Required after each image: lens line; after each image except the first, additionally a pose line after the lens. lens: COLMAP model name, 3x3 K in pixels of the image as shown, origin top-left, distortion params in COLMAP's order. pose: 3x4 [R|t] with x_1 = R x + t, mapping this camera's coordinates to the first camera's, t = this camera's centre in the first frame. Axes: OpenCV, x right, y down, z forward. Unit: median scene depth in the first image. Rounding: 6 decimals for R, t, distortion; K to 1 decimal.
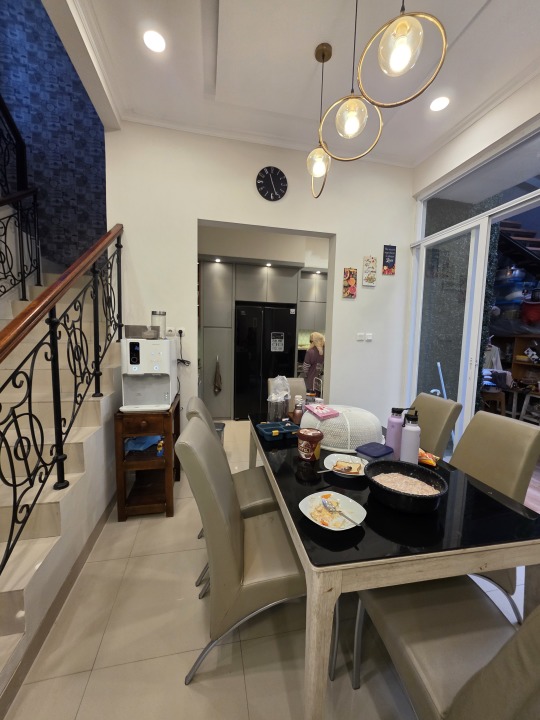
lens RADIAL K [[290.2, 0, 270.0], [0, 290.2, 360.0], [0, 0, 1]] dist [0.000538, 0.000014]
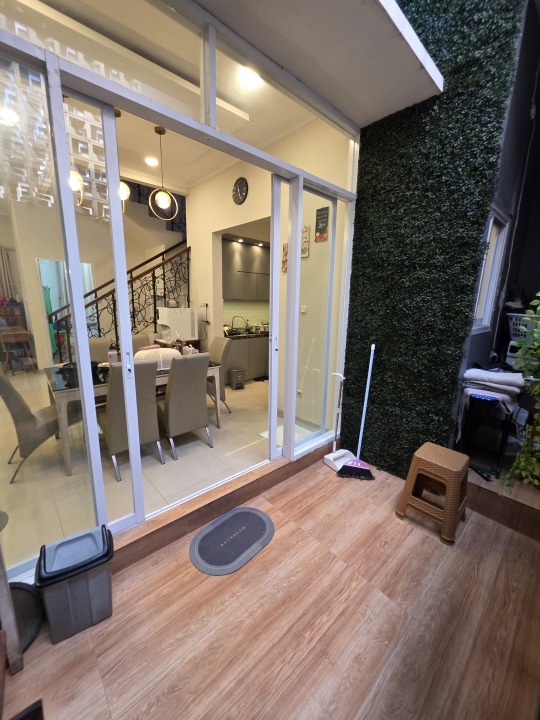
lens RADIAL K [[290.2, 0, 270.0], [0, 290.2, 360.0], [0, 0, 1]] dist [0.000538, 0.000014]
pose [[0.502917, 0.160673, -0.849270, 1.206447], [-0.087722, 0.986985, 0.134781, -0.033975], [0.859872, 0.006716, 0.510466, 0.408929]]
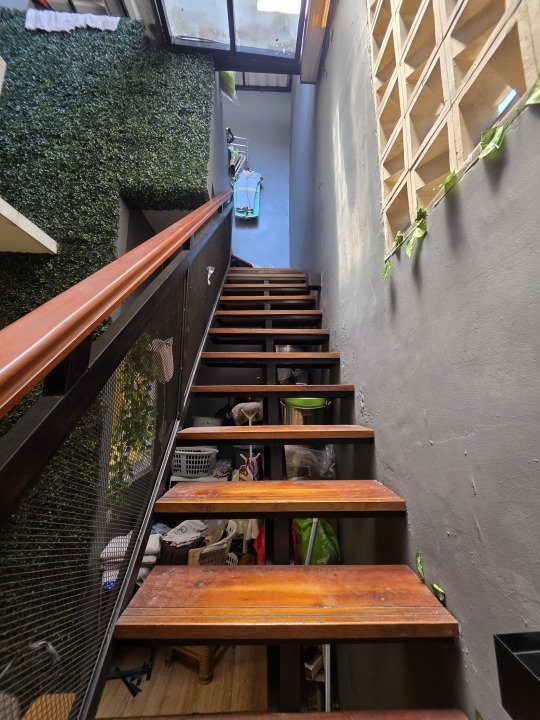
lens RADIAL K [[290.2, 0, 270.0], [0, 290.2, 360.0], [0, 0, 1]] dist [0.000538, 0.000014]
pose [[0.983855, -0.056681, -0.169757, 1.291463], [0.014891, 0.971161, -0.237961, -0.160309], [0.178350, 0.231591, 0.956325, 0.564613]]
